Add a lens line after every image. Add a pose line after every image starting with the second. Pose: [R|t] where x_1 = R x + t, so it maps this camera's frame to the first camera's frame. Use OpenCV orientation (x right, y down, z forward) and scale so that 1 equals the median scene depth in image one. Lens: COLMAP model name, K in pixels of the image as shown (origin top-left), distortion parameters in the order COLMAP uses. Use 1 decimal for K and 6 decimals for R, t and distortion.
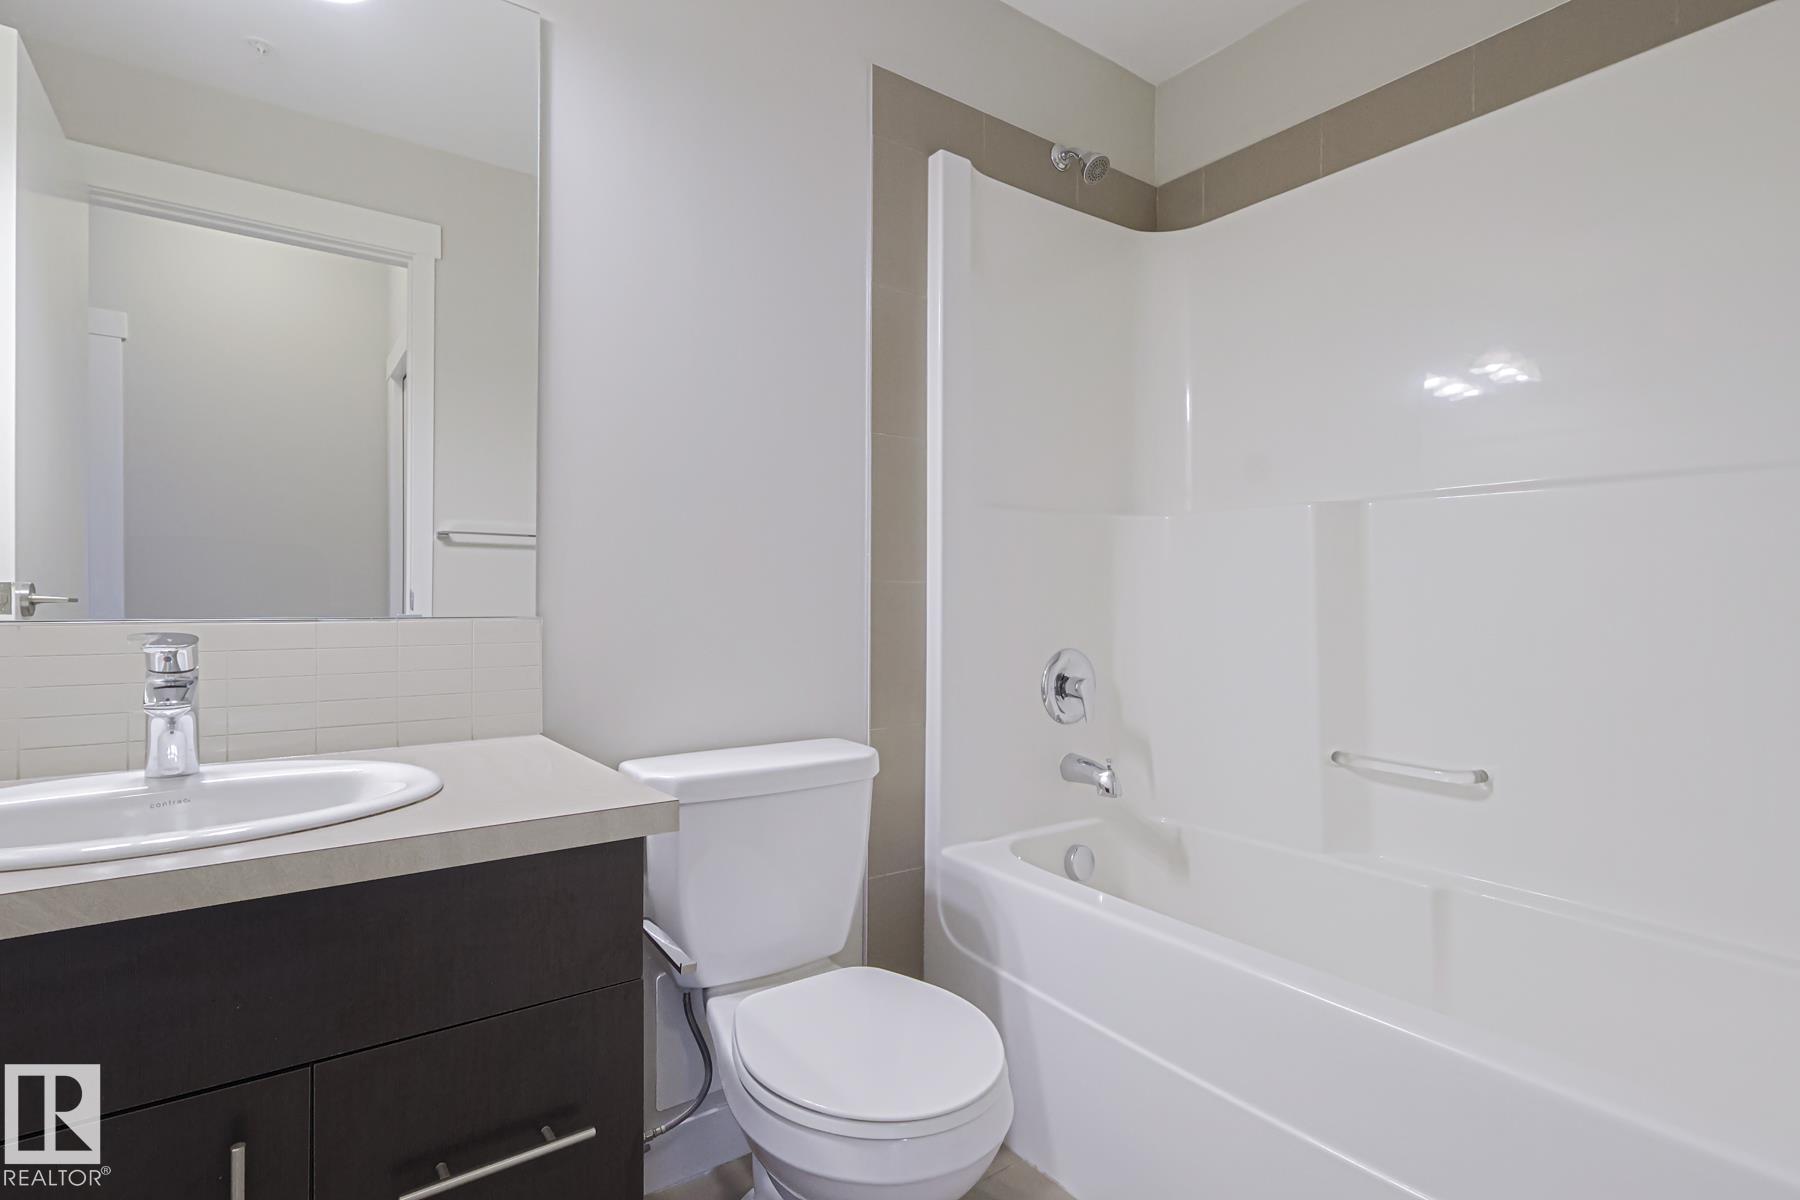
lens RADIAL K [[890.4, 0, 899.5], [0, 890.4, 598.7], [0, 0, 1]] dist [0.006602, 0.000118]
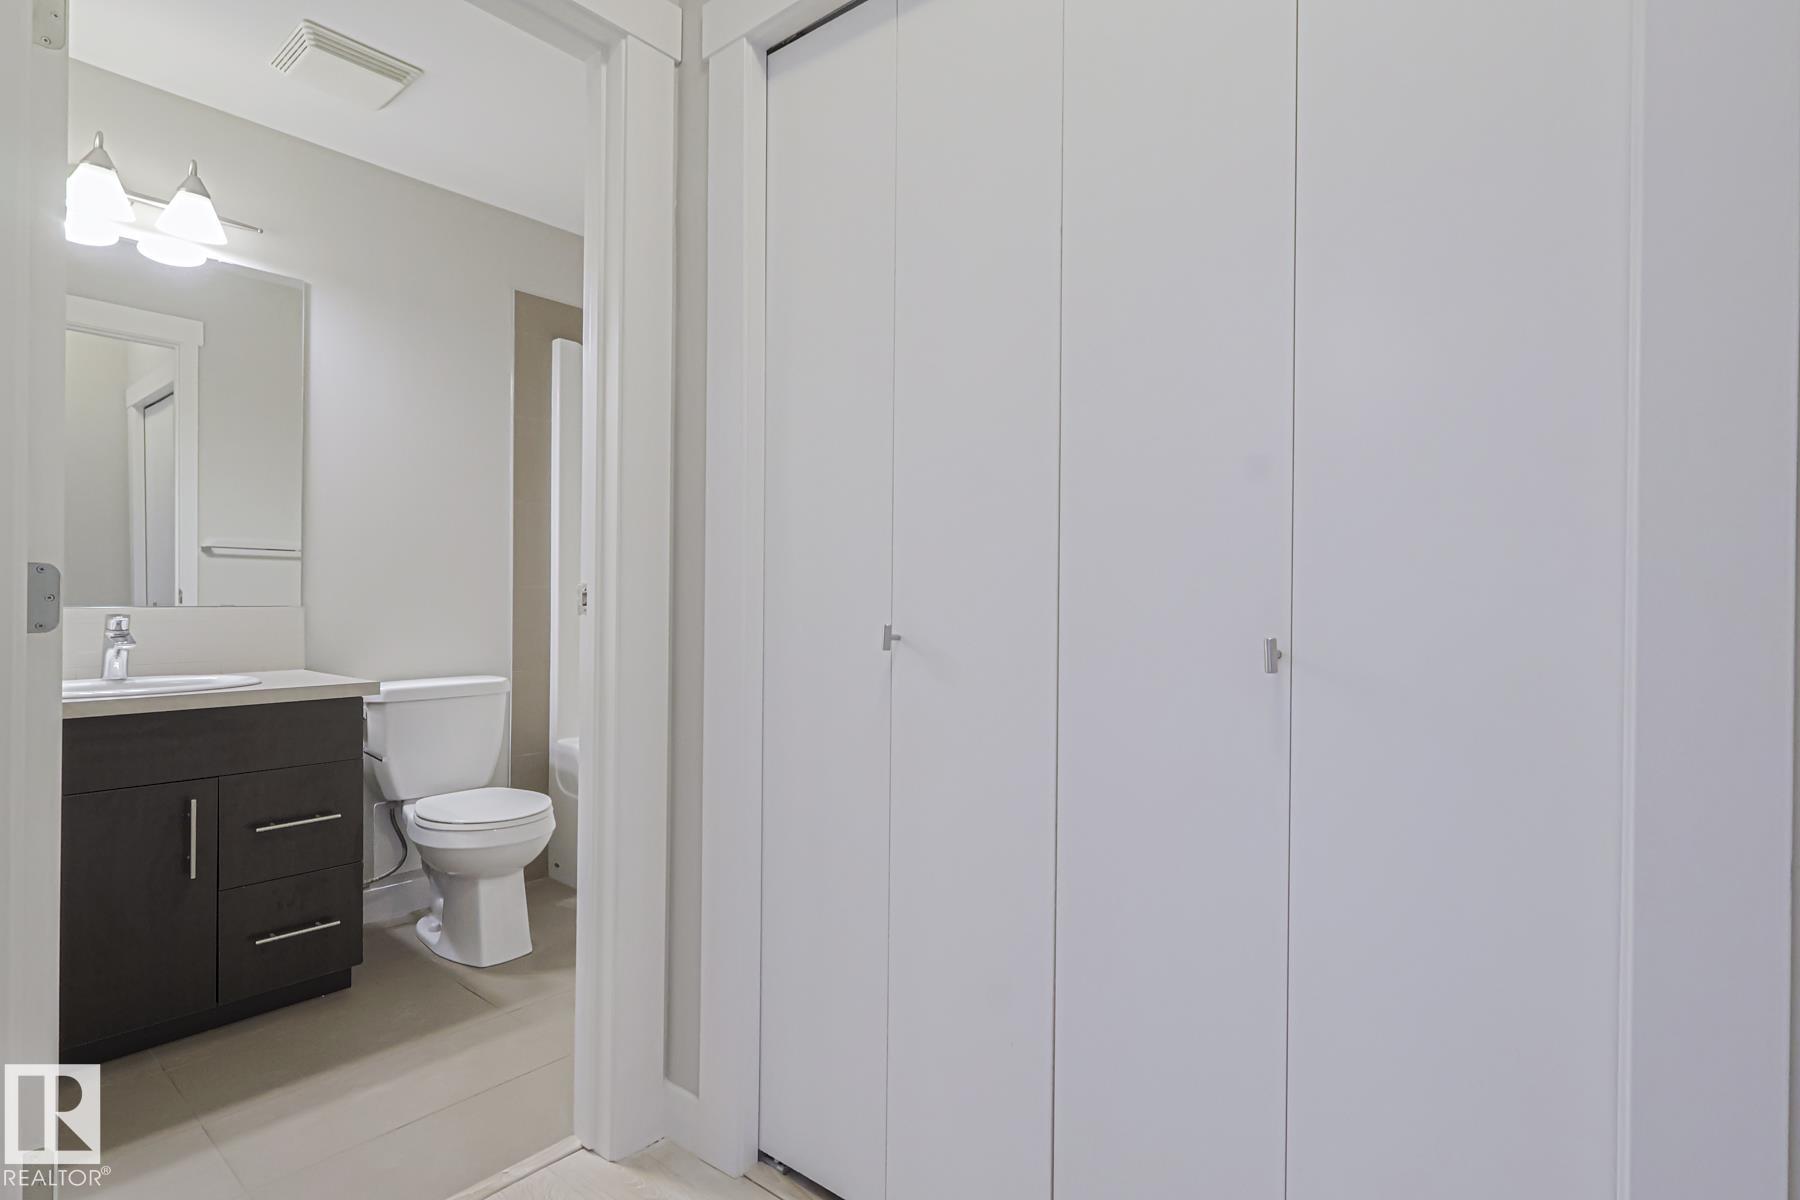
lens RADIAL K [[890.4, 0, 900.9], [0, 890.4, 602.4], [0, 0, 1]] dist [0.006602, 0.000118]
pose [[0.969307, 0.002144, 0.245843, 0.323227], [-0.004073, 0.999965, 0.007337, -0.005374], [-0.245819, -0.008113, 0.969282, -1.032412]]
